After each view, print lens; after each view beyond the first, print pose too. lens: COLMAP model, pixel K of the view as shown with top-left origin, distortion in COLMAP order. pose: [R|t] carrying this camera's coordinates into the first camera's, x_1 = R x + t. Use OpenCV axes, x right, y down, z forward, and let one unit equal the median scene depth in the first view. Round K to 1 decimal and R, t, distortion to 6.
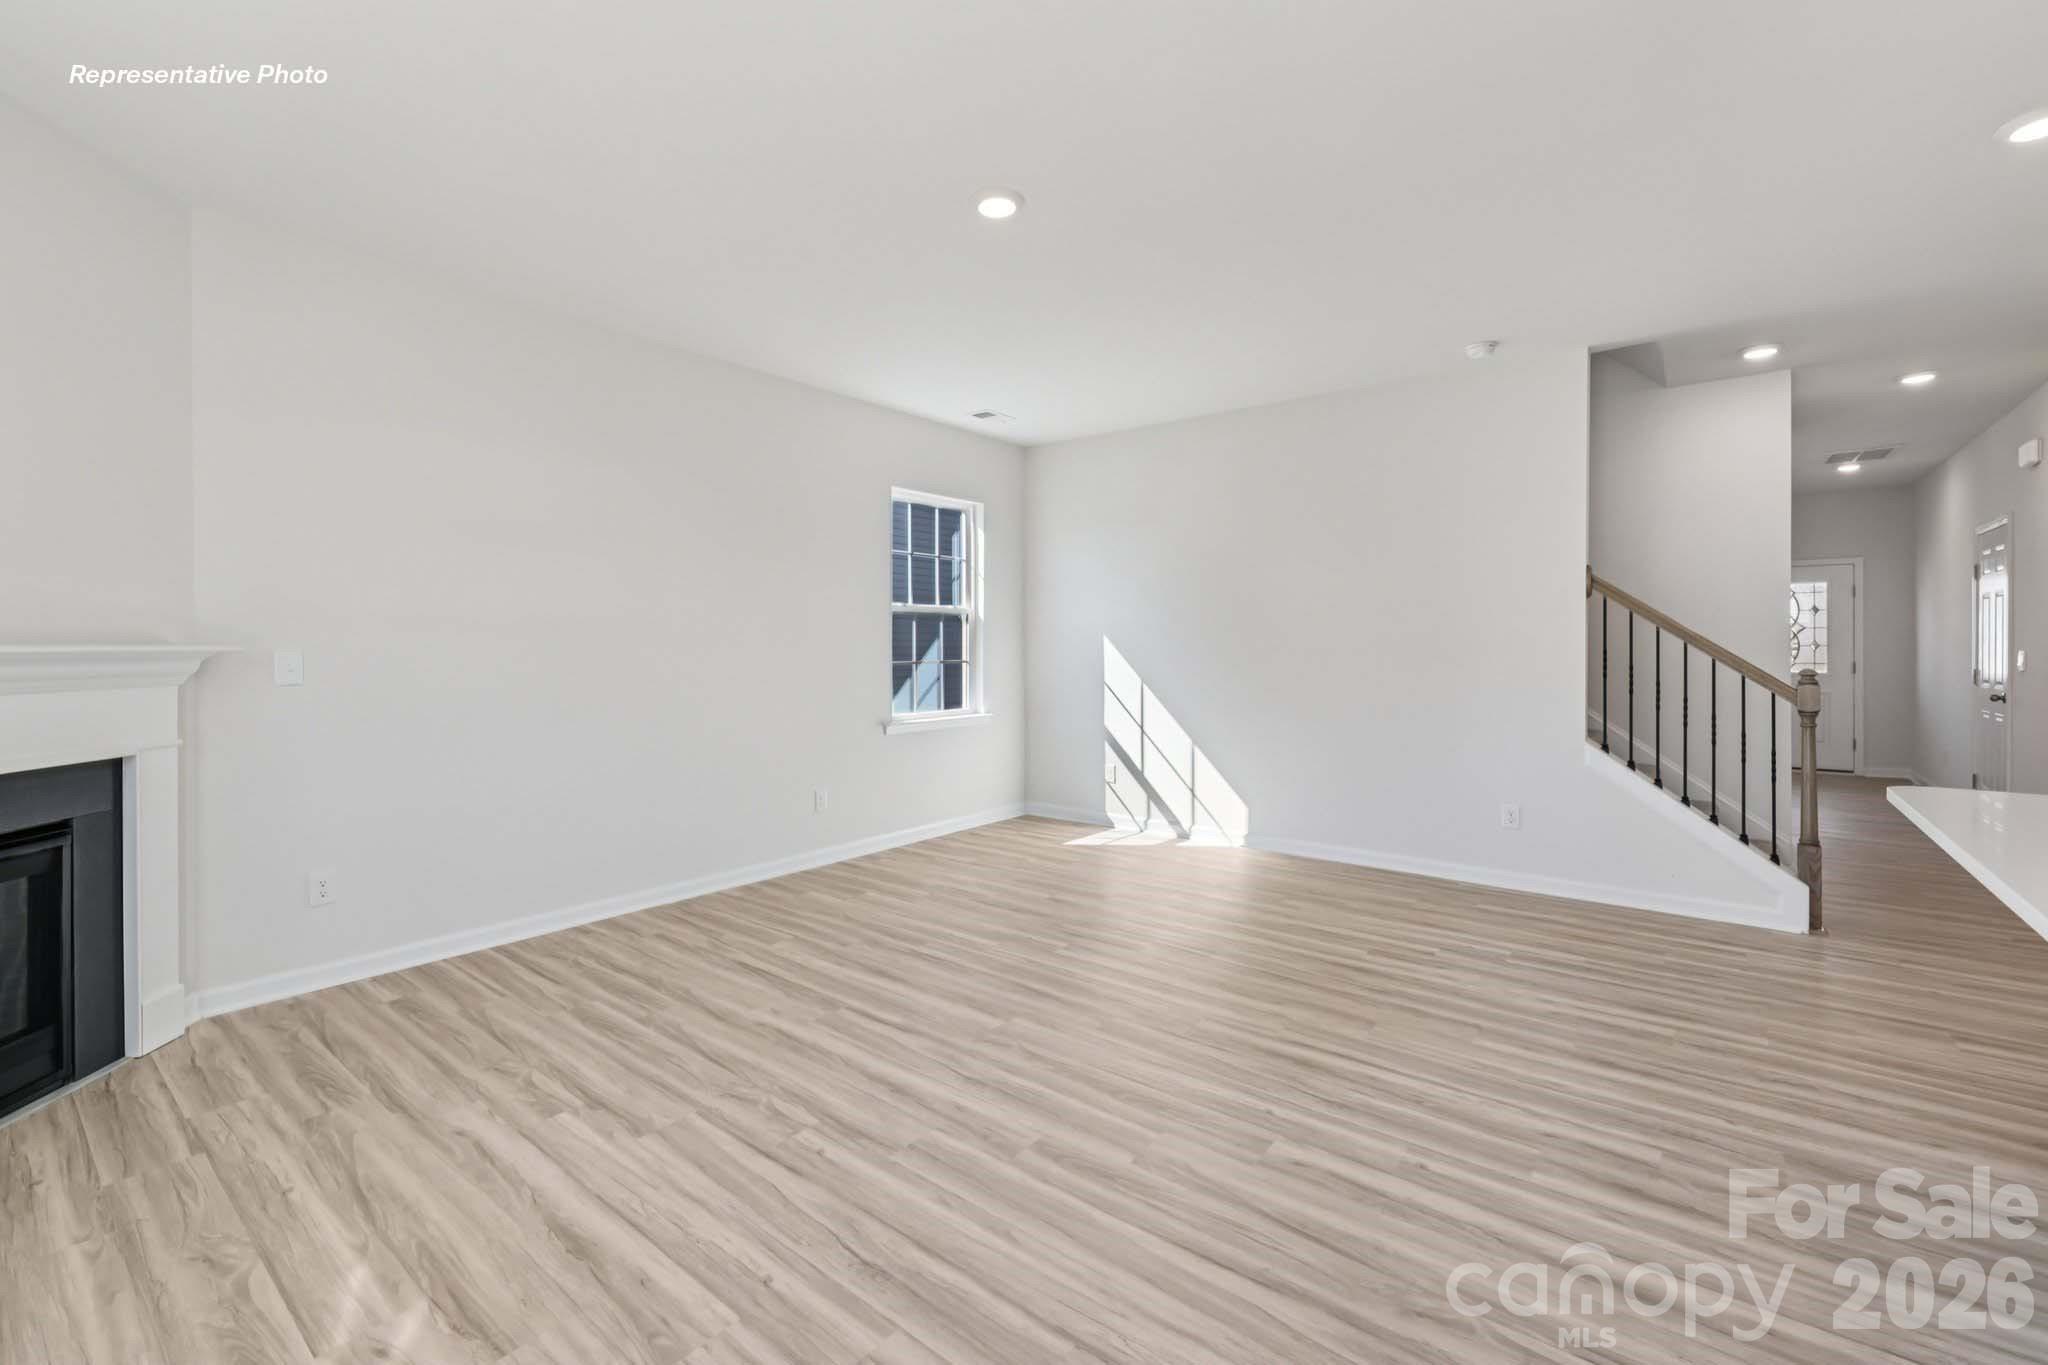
lens RADIAL K [[861.2, 0, 1026.5], [0, 861.2, 646.5], [0, 0, 1]] dist [0.002406, -0.000579]
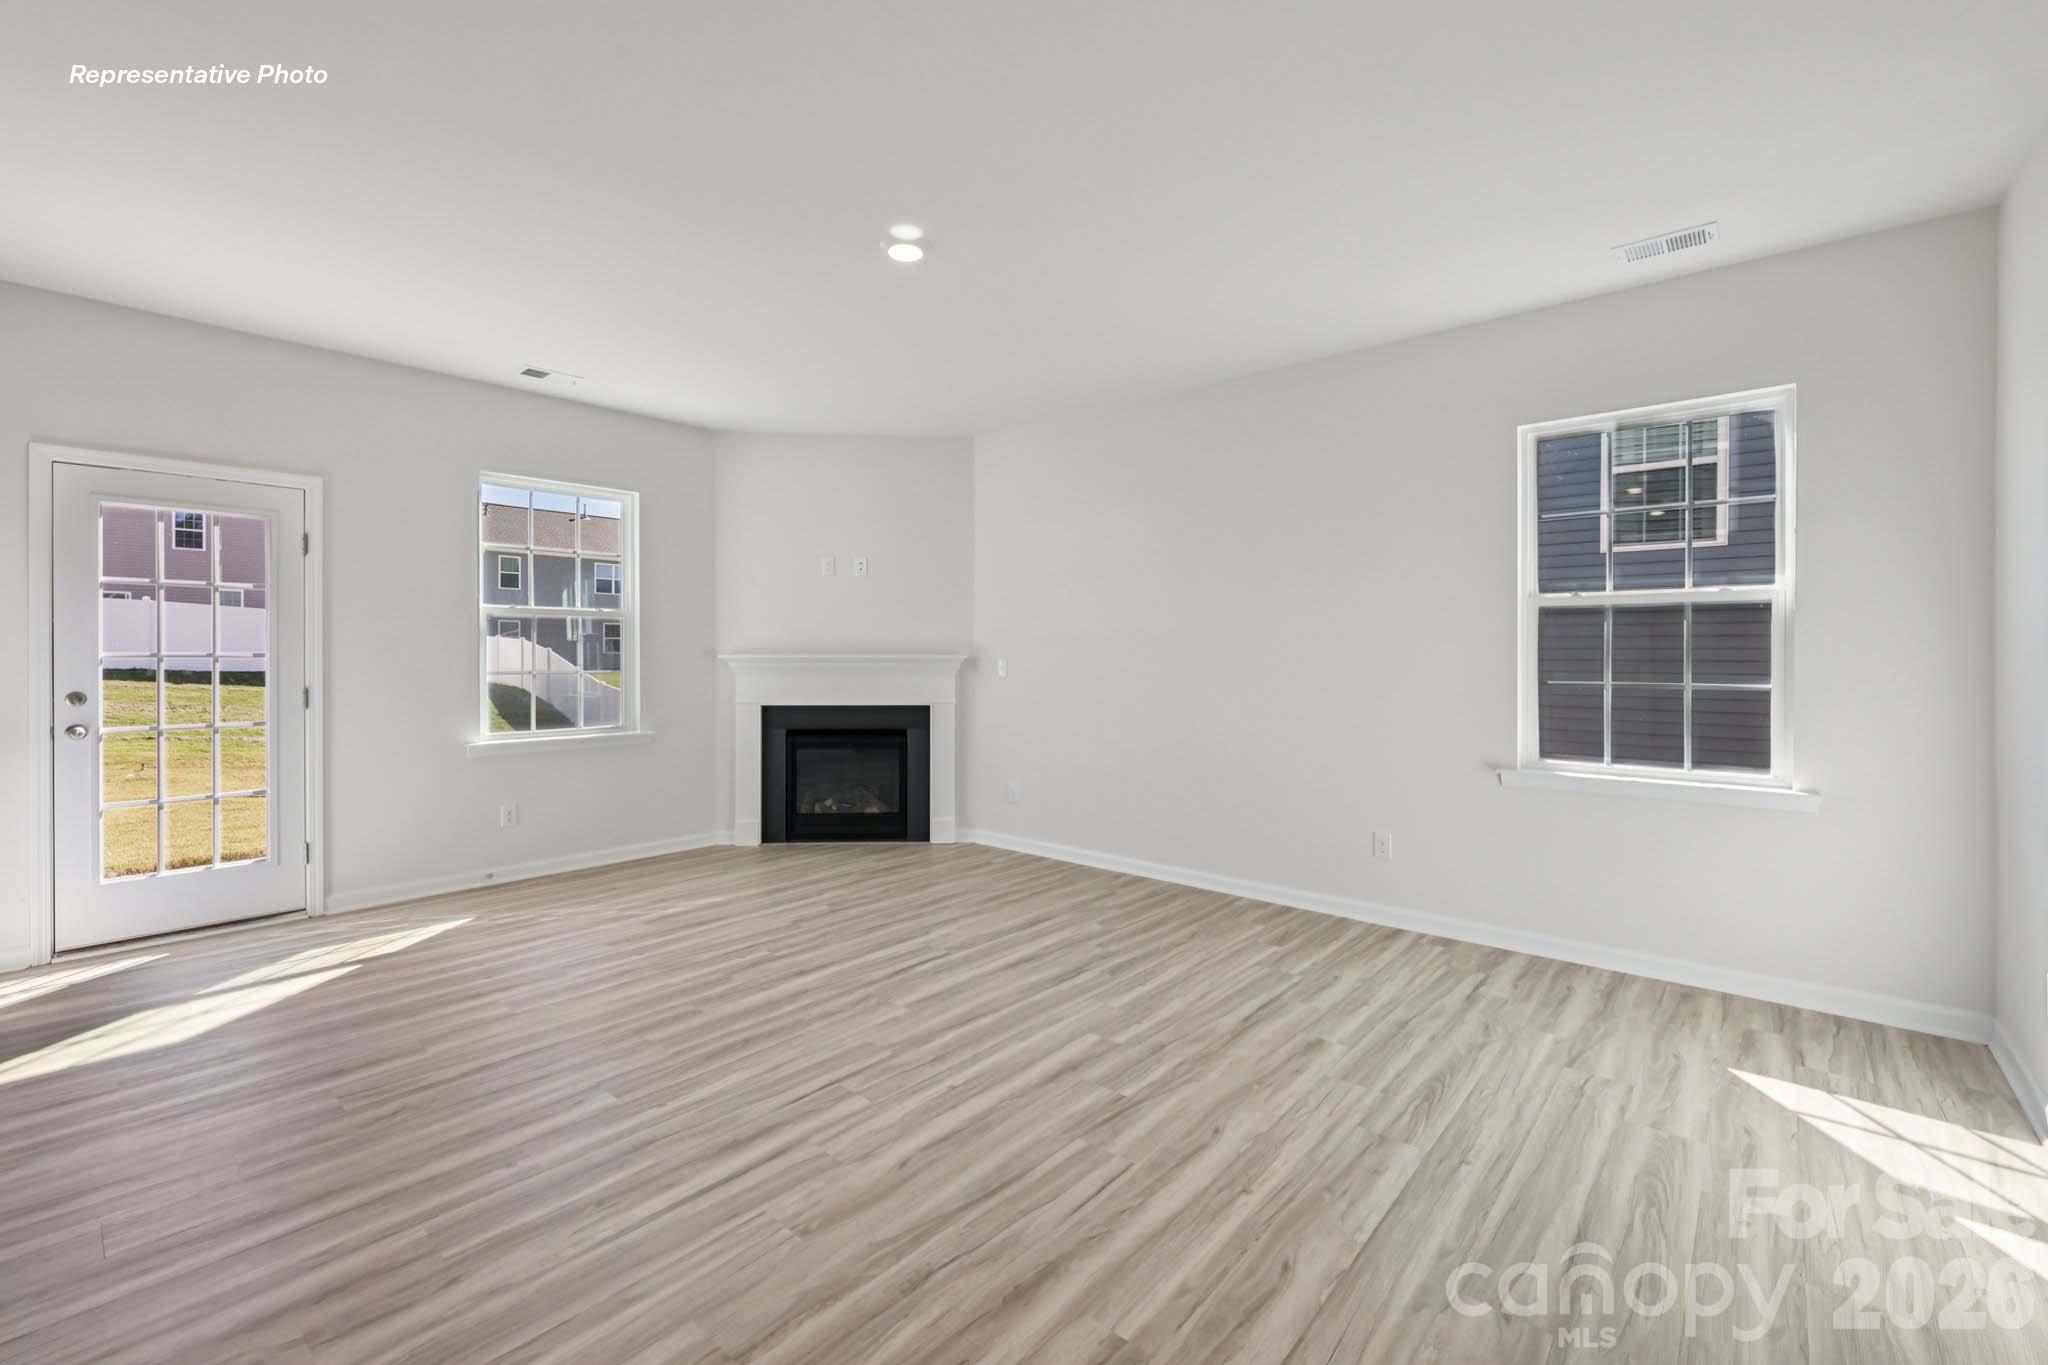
lens RADIAL K [[861.2, 0, 1000.8], [0, 861.2, 657.1], [0, 0, 1]] dist [0.002406, -0.000579]
pose [[-0.054954, 0.002009, -0.998487, 0.944186], [-0.003921, 0.999990, 0.002228, -0.003111], [0.998481, 0.004038, -0.054945, 1.066967]]
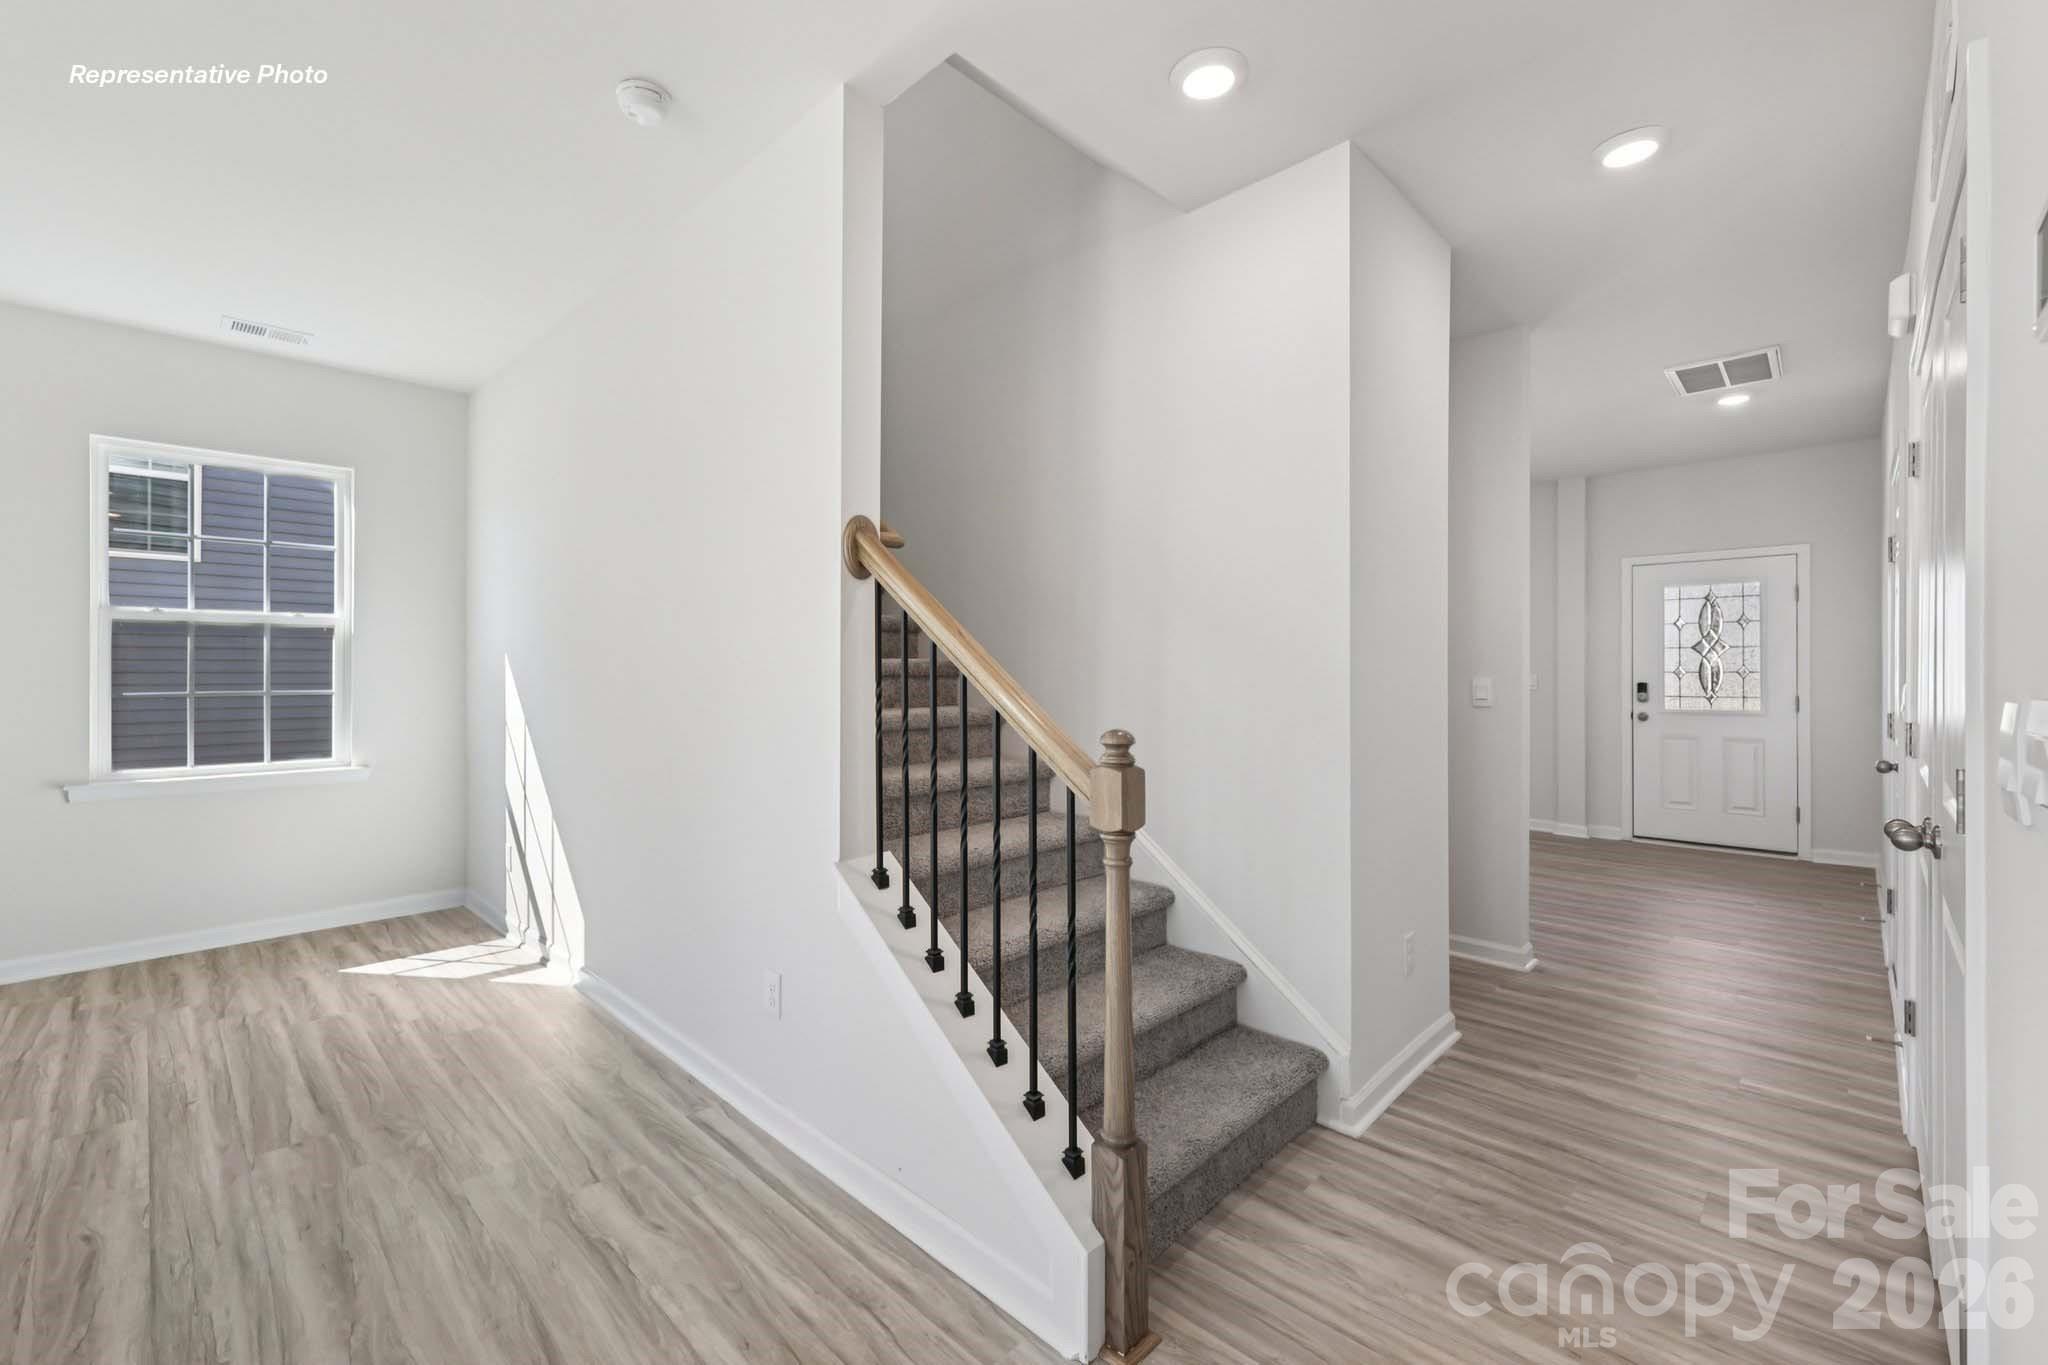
lens RADIAL K [[861.2, 0, 1023.1], [0, 861.2, 672.6], [0, 0, 1]] dist [0.002406, -0.000579]
pose [[0.995602, -0.000552, -0.093678, 1.077496], [0.000014, 0.999984, -0.005743, 0.009038], [0.093679, 0.005716, 0.995586, 0.673129]]
